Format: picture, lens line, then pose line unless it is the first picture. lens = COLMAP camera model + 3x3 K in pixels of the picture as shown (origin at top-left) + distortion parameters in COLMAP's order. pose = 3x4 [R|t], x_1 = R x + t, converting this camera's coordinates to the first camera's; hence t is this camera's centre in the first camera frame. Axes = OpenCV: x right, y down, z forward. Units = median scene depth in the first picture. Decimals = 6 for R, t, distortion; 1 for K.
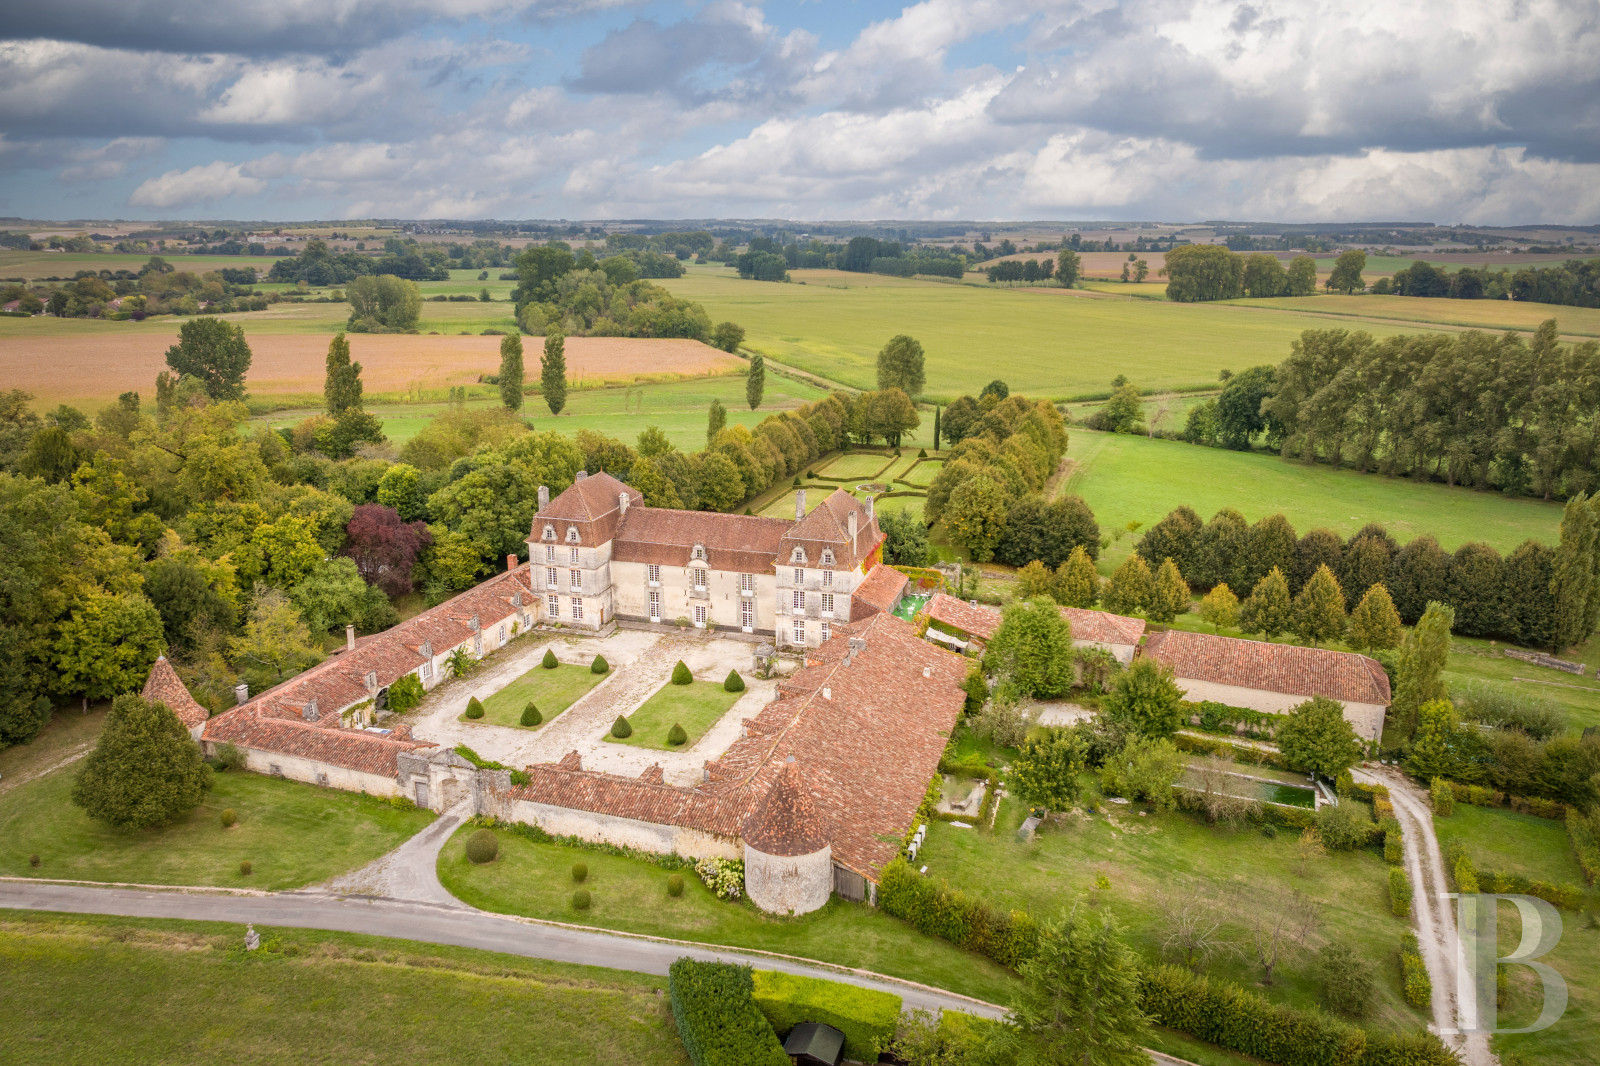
lens RADIAL K [[1099.1, 0, 797.1], [0, 1099.1, 529.1], [0, 0, 1]] dist [-0.032044, 0.003786]
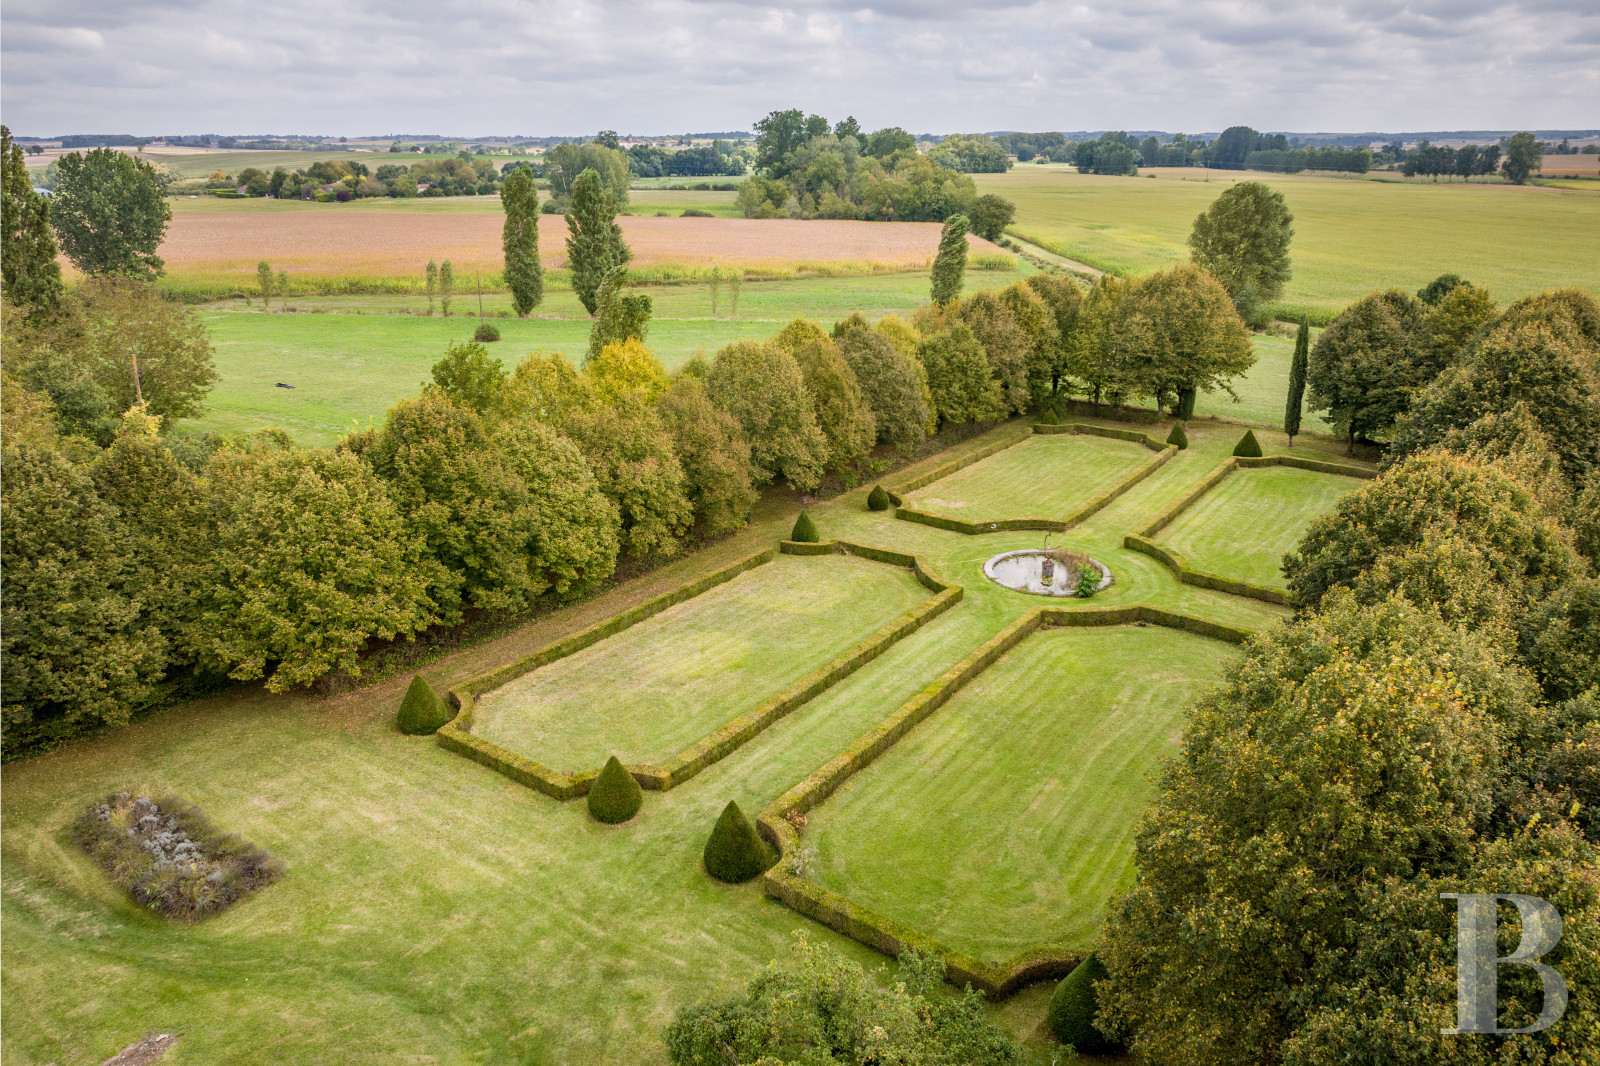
lens RADIAL K [[1099.1, 0, 797.1], [0, 1099.1, 529.1], [0, 0, 1]] dist [-0.032044, 0.003786]
pose [[0.950740, 0.089211, -0.296875, 0.061579], [-0.067562, 0.994305, 0.082423, -0.045343], [0.302537, -0.058305, 0.951353, 0.452491]]
